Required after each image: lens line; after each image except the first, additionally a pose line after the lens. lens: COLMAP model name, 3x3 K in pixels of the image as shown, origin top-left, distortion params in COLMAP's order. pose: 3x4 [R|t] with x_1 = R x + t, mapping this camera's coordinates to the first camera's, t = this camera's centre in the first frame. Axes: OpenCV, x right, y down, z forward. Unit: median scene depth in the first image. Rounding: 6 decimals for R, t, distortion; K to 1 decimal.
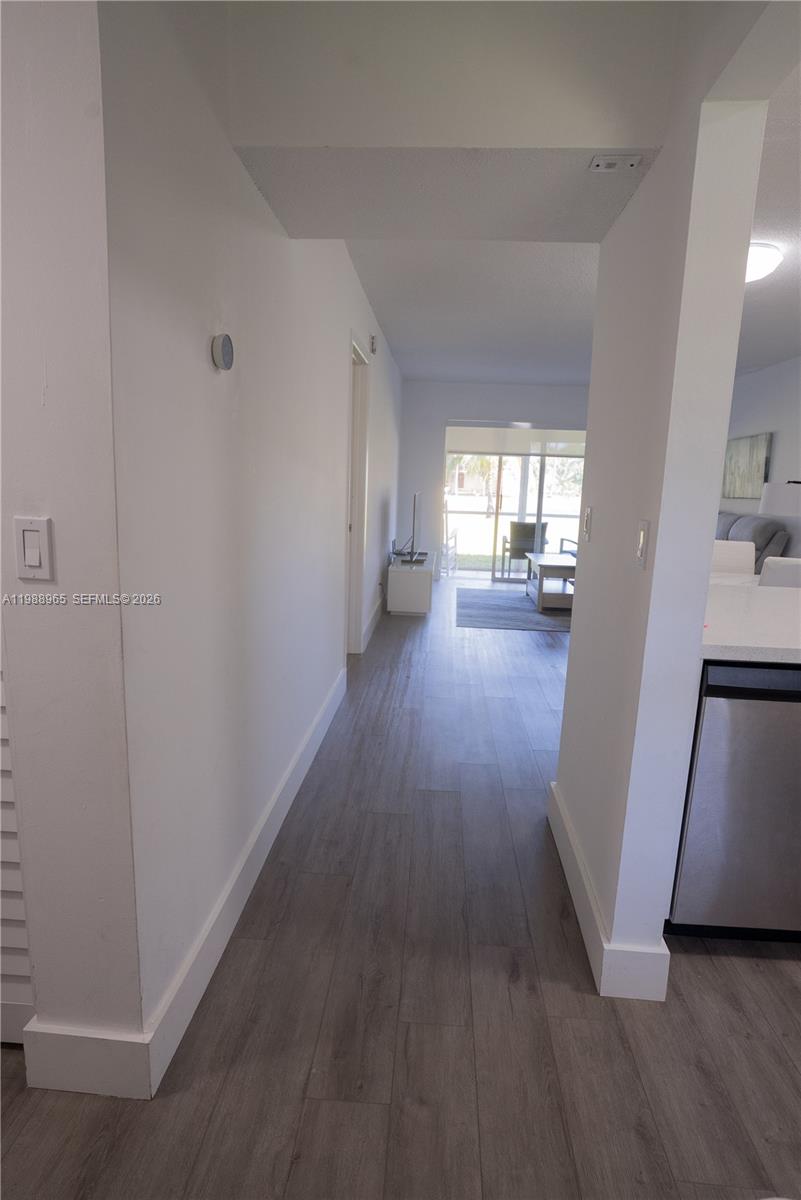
lens RADIAL K [[650.6, 0, 400.5], [0, 650.6, 600.0], [0, 0, 1]] dist [-0.048460, 0.030241]
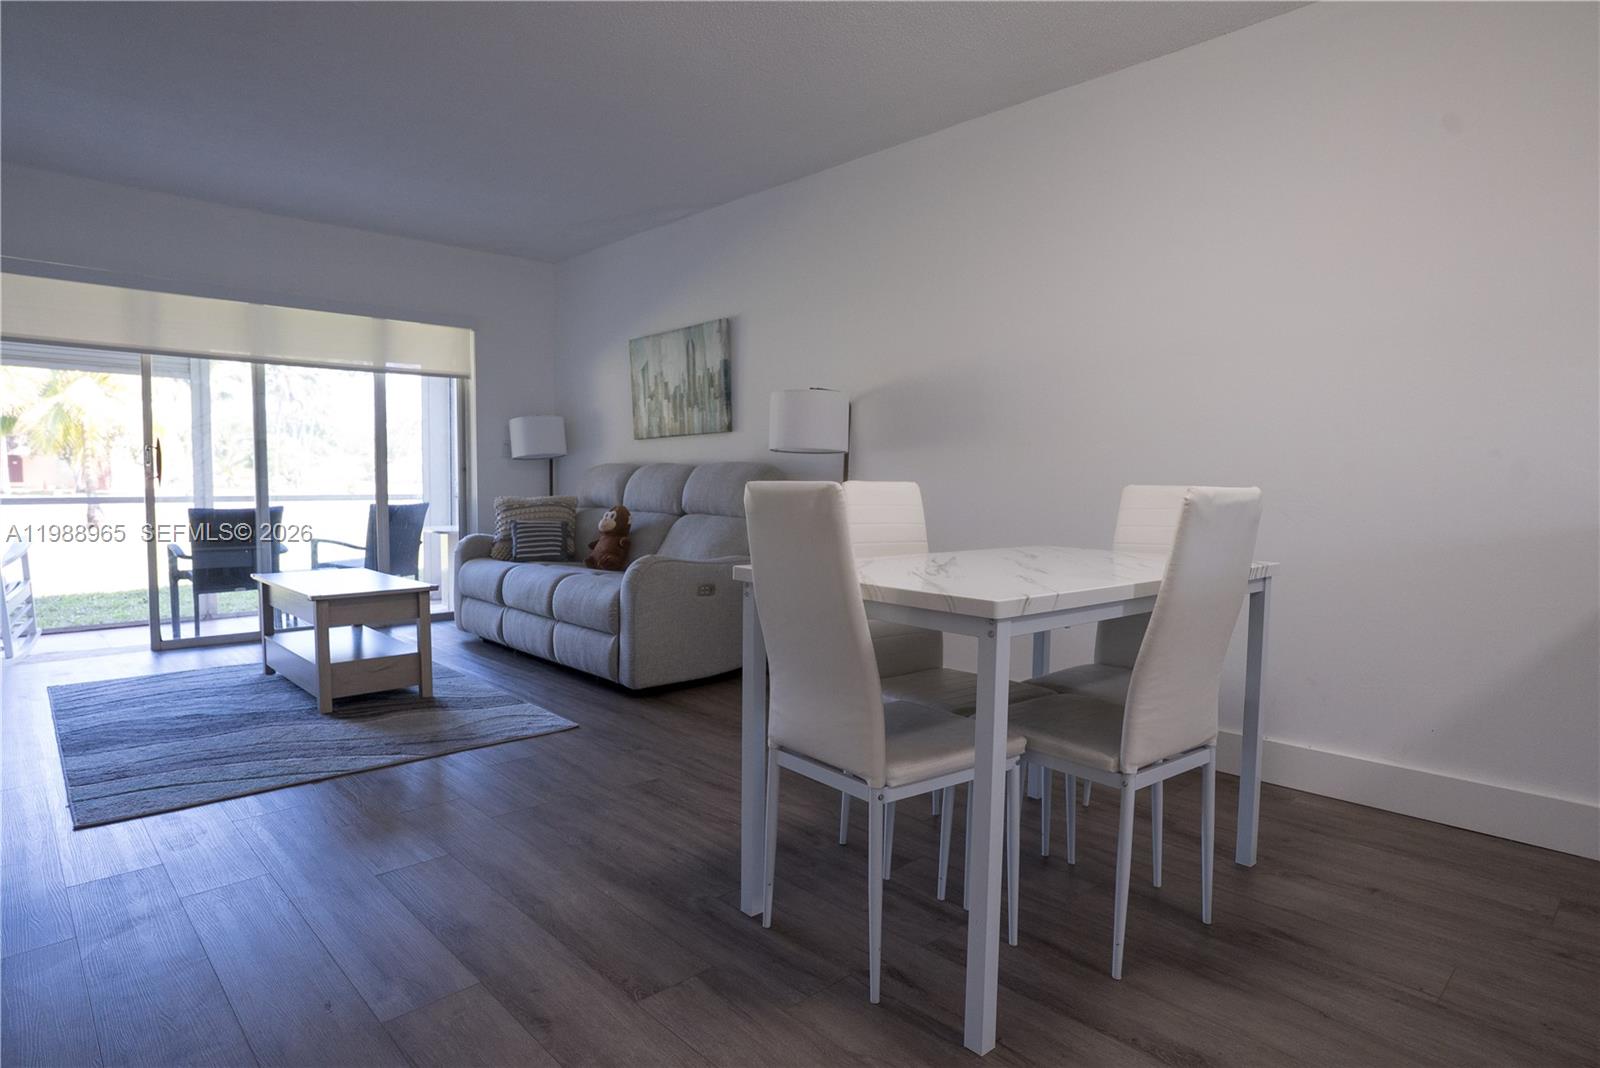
lens RADIAL K [[867.4, 0, 800.0], [0, 867.4, 534.0], [0, 0, 1]] dist [-0.048460, 0.030241]
pose [[0.670923, -0.074663, 0.737759, 0.020785], [0.149418, 0.988123, -0.035881, -0.021982], [-0.726318, 0.134307, 0.674110, 0.319616]]
